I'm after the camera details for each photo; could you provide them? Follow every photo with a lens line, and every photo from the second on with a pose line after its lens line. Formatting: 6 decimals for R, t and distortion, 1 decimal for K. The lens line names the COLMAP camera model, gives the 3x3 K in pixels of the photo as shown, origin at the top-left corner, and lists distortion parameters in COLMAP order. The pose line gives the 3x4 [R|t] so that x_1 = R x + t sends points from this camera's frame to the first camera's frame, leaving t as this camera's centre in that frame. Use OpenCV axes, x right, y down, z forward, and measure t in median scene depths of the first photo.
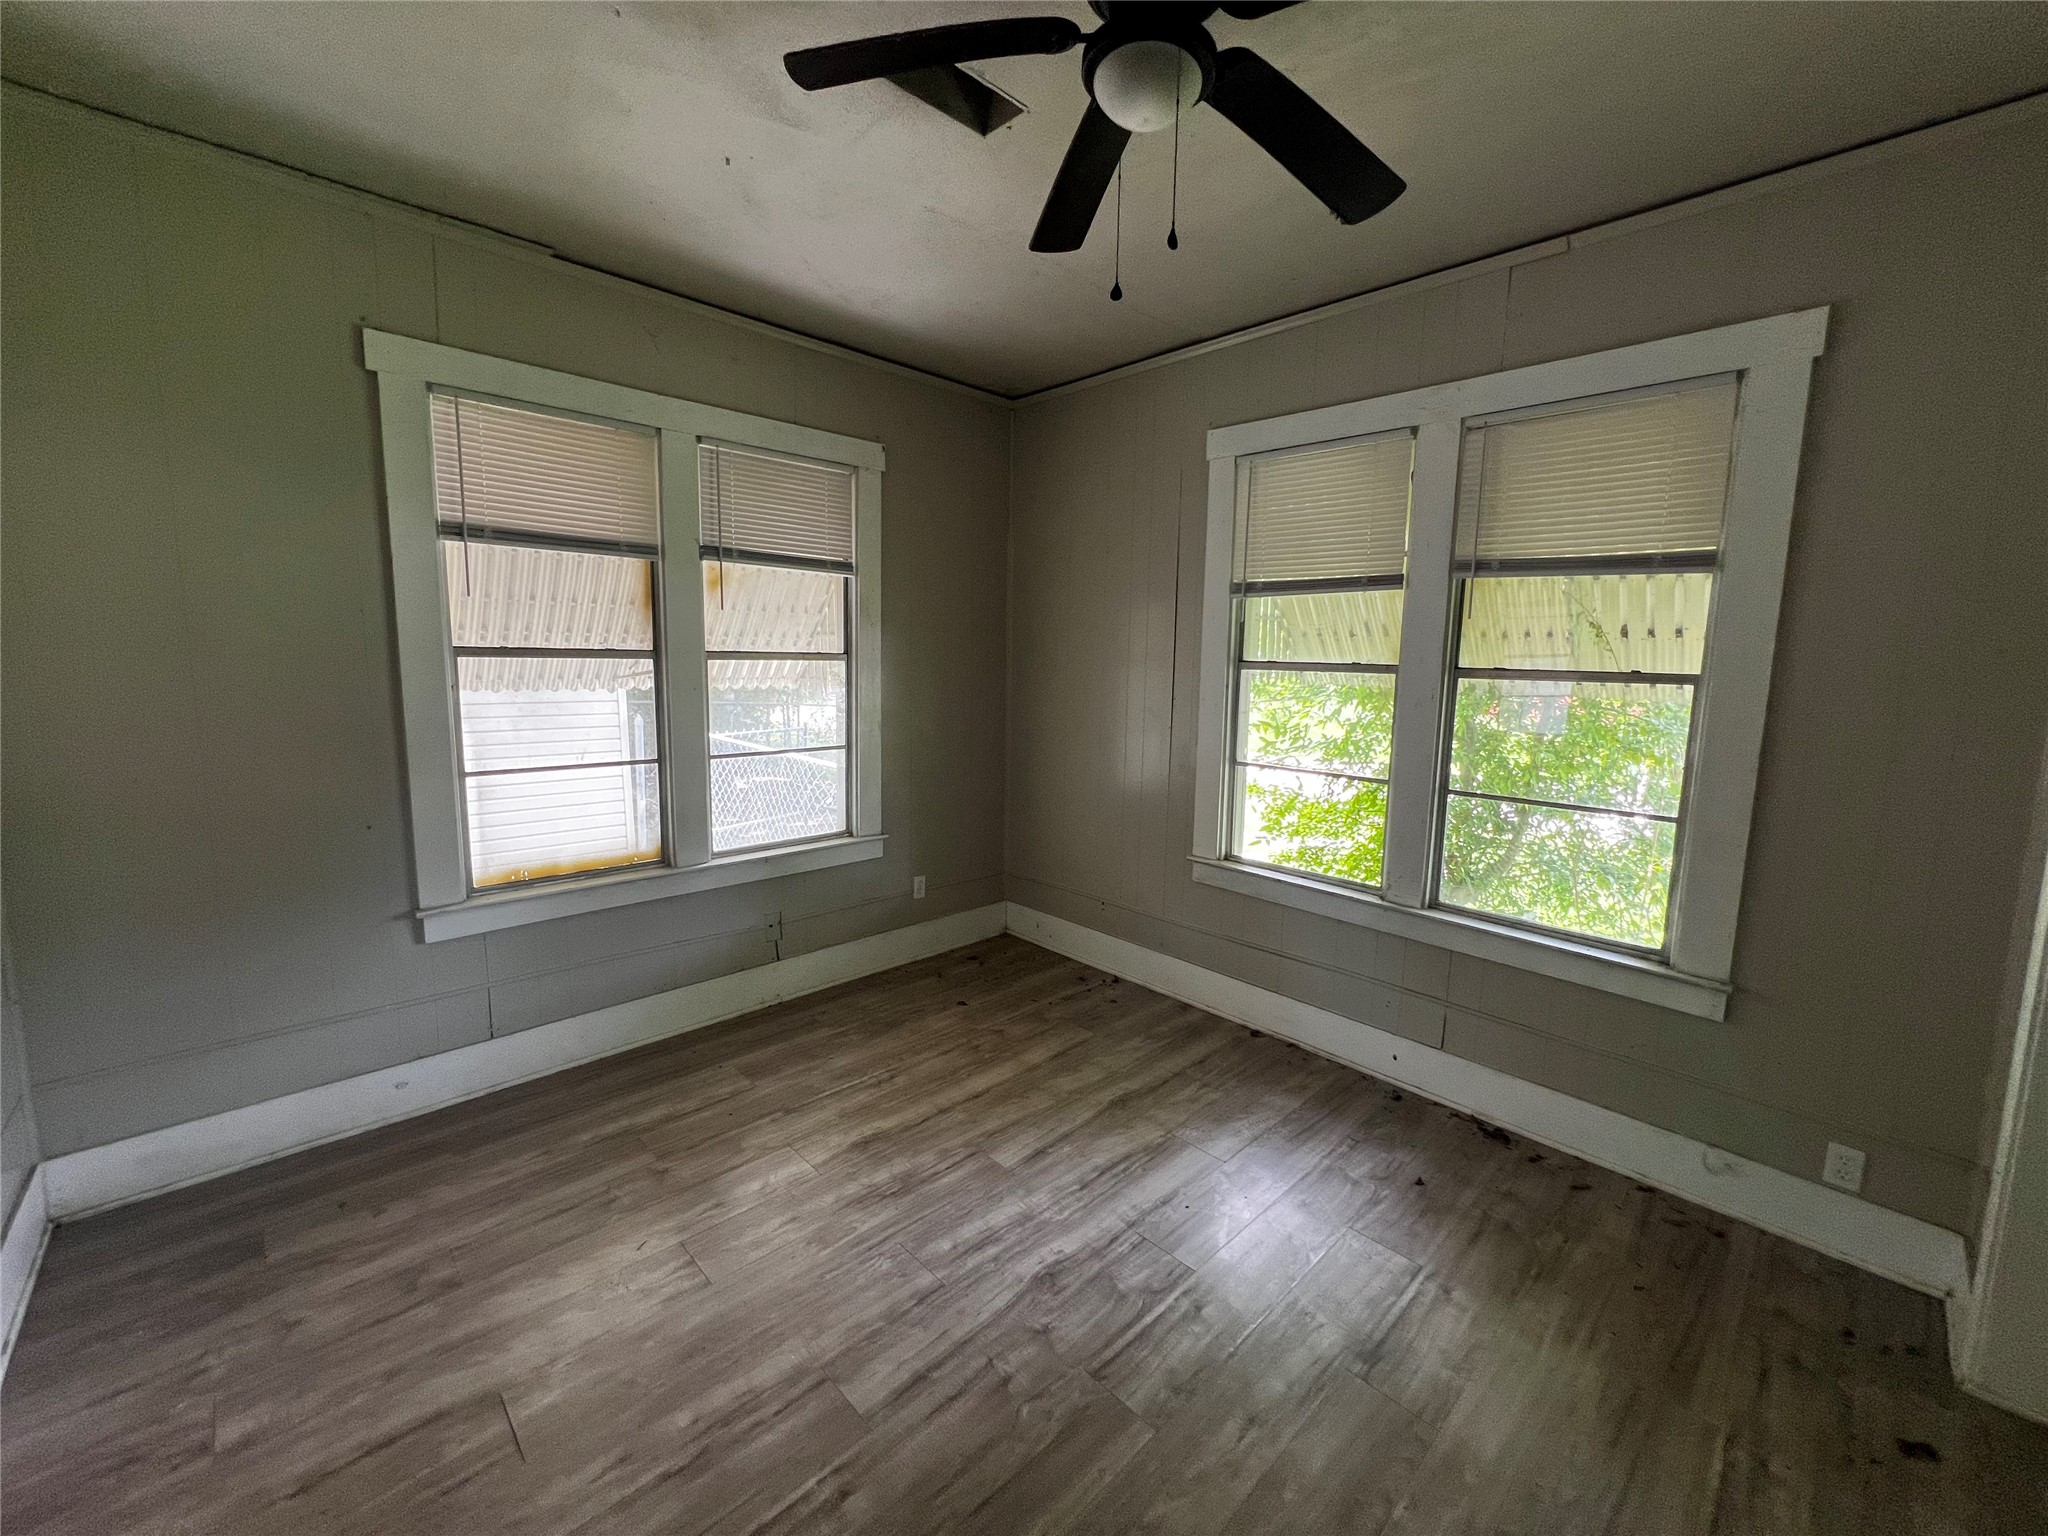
lens RADIAL K [[819.1, 0, 1018.1], [0, 819.1, 767.0], [0, 0, 1]] dist [-0.001367, -0.000102]
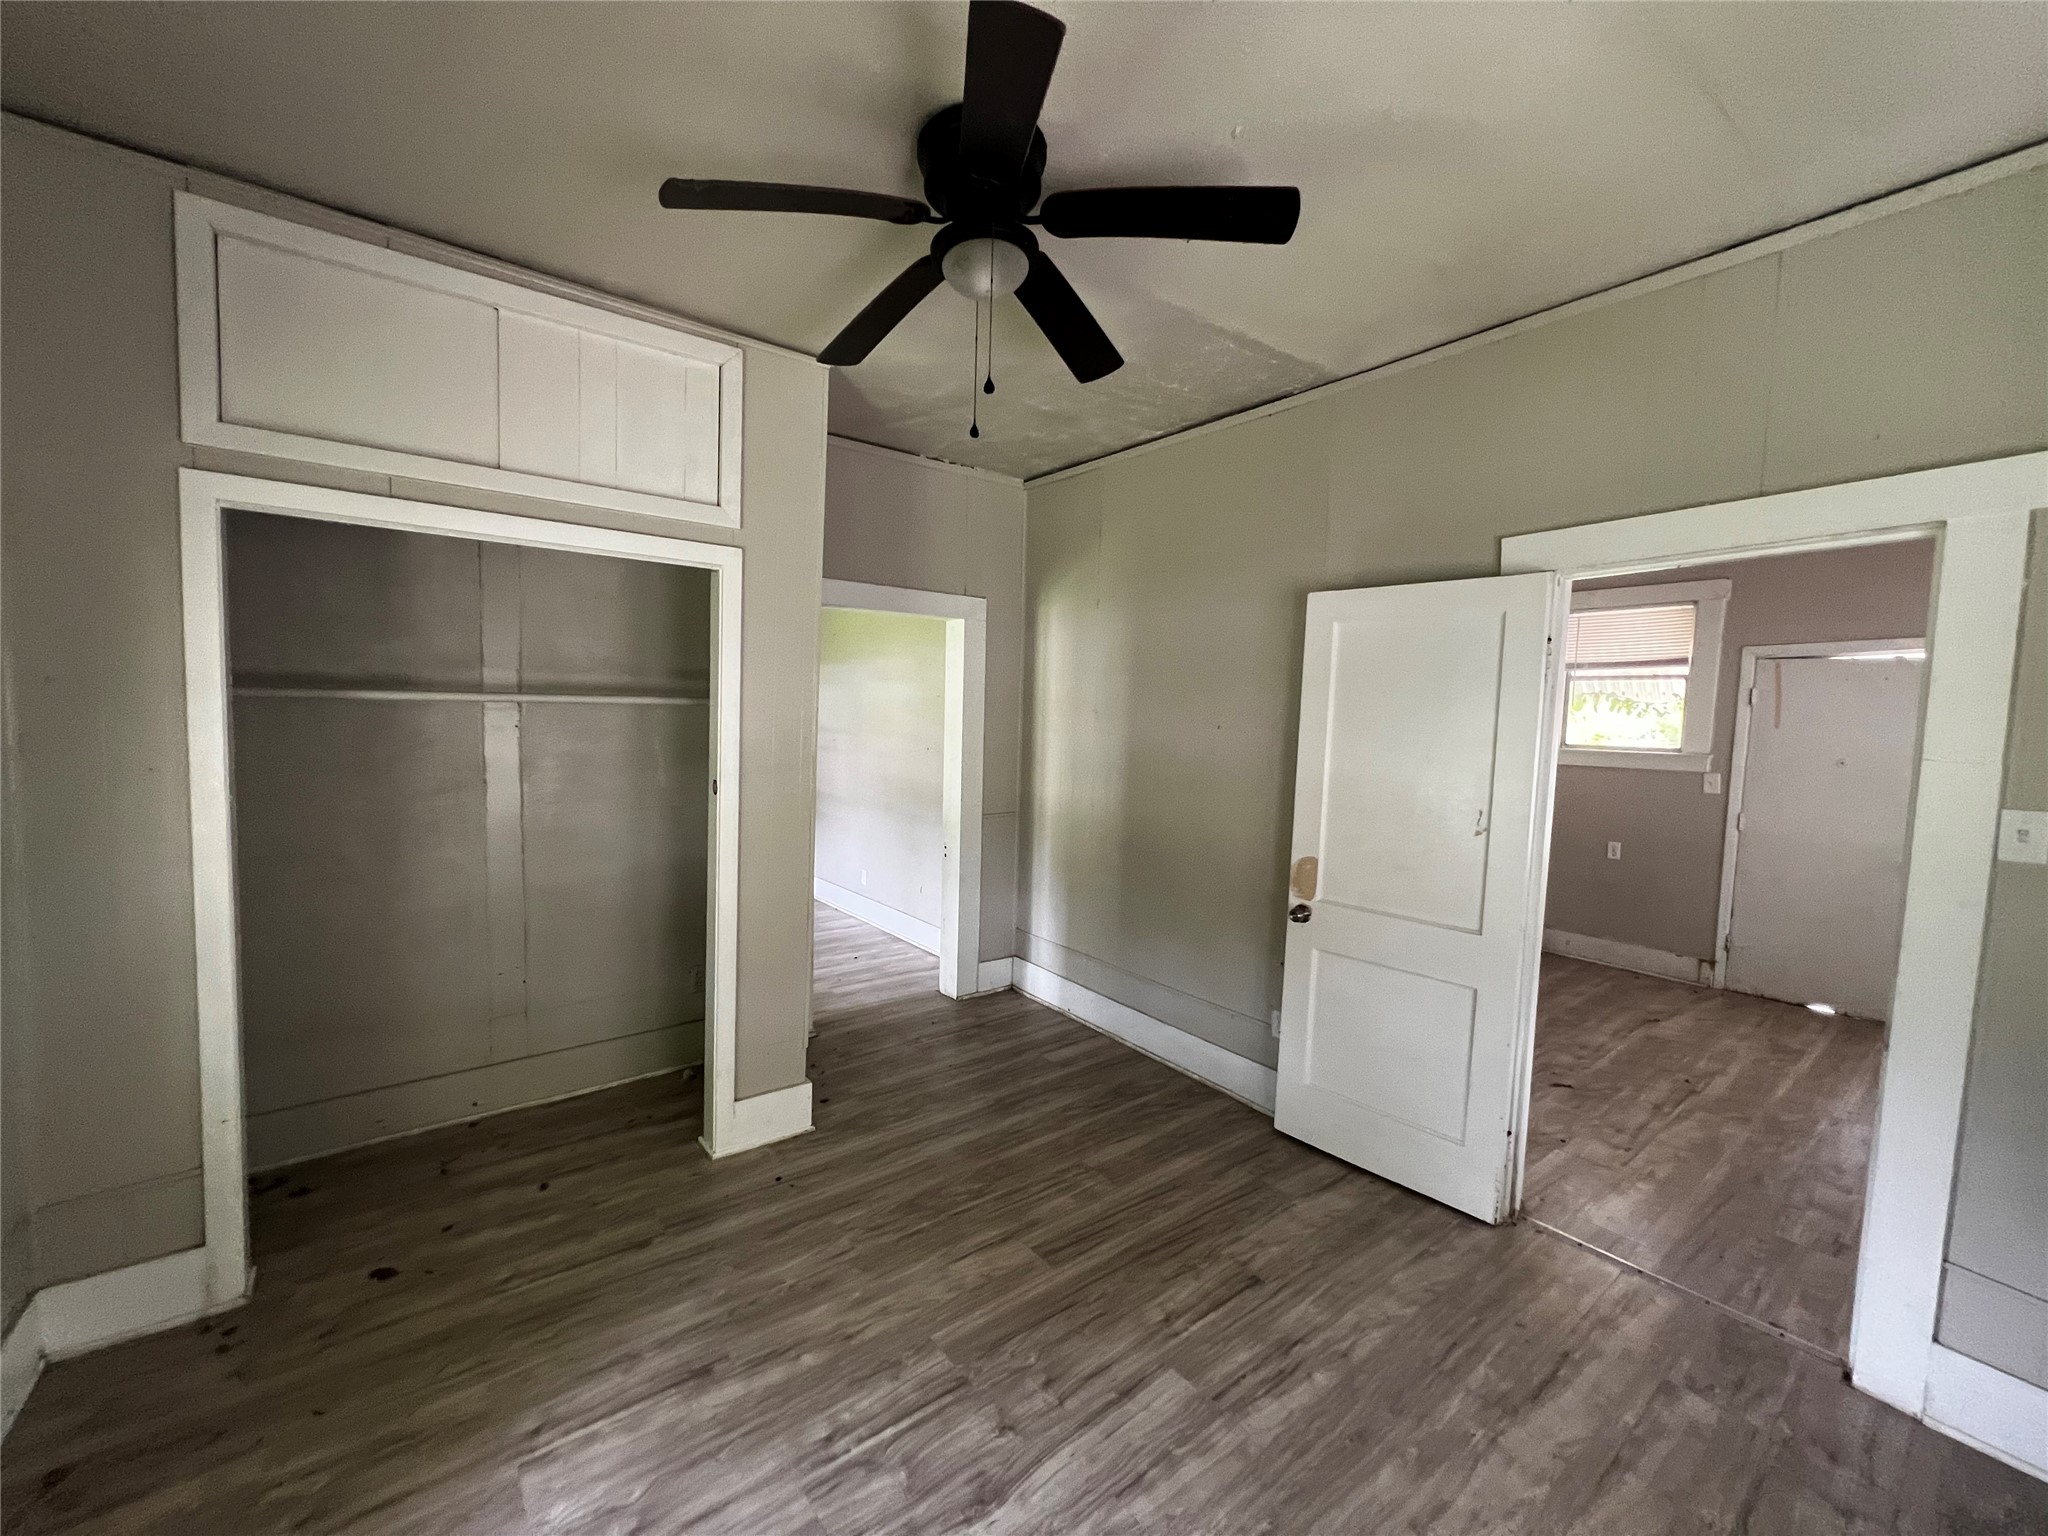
lens RADIAL K [[819.1, 0, 1018.1], [0, 819.1, 767.0], [0, 0, 1]] dist [-0.001367, -0.000102]
pose [[-0.993328, -0.051559, 0.103158, -0.044664], [-0.030745, 0.980515, 0.194022, -0.262151], [-0.111151, 0.189556, -0.975558, 1.829515]]
